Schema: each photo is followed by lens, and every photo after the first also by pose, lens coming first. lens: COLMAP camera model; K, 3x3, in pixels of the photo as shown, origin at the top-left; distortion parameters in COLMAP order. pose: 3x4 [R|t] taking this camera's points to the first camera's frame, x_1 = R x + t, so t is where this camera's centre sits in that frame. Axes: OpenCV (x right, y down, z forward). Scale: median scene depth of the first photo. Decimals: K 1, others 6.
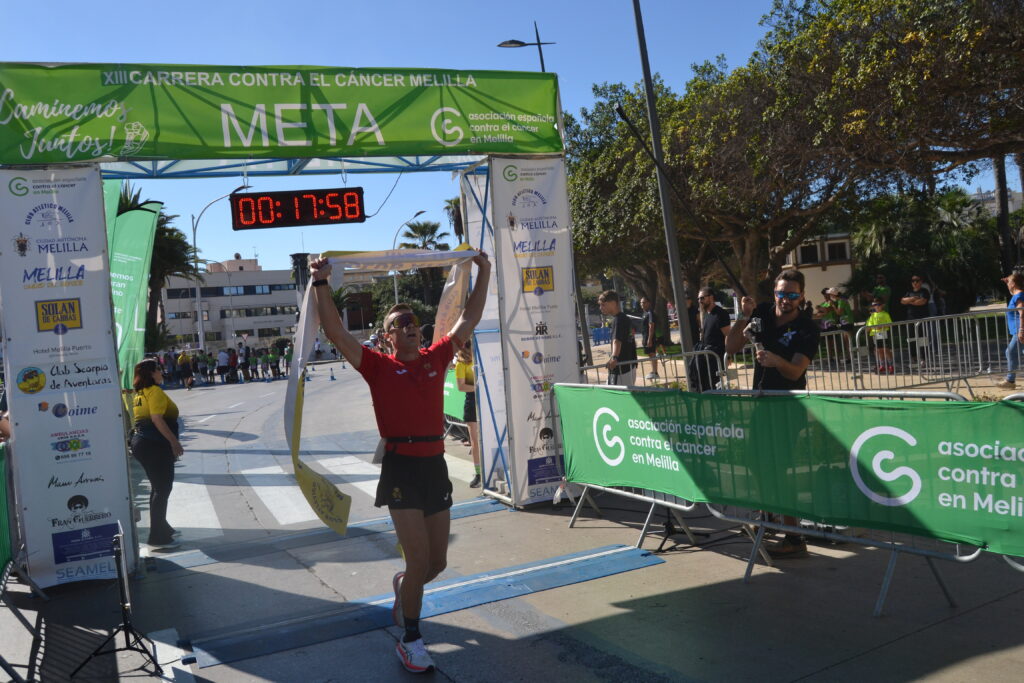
lens RADIAL K [[906.0, 0, 511.7], [0, 906.0, 342.3], [0, 0, 1]] dist [-0.061294, 0.006118]
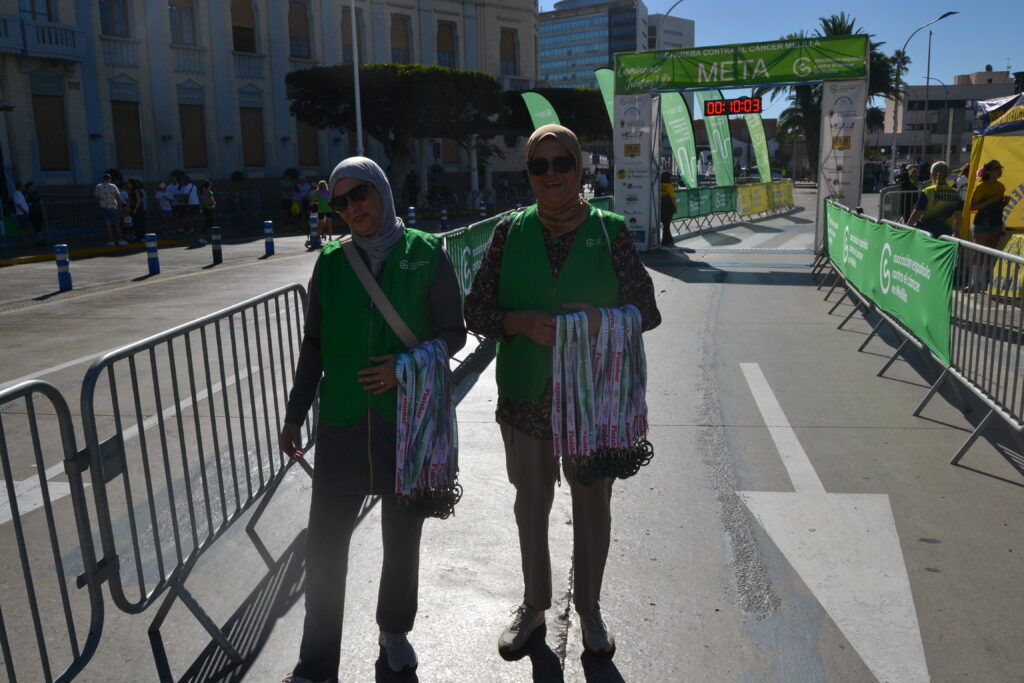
lens RADIAL K [[873.8, 0, 510.5], [0, 873.8, 376.9], [0, 0, 1]] dist [-0.097789, 0.055490]
pose [[0.683415, 0.230173, -0.692794, 1.093093], [-0.043062, 0.960052, 0.276488, -0.073257], [0.728759, -0.159123, 0.666026, -1.013379]]
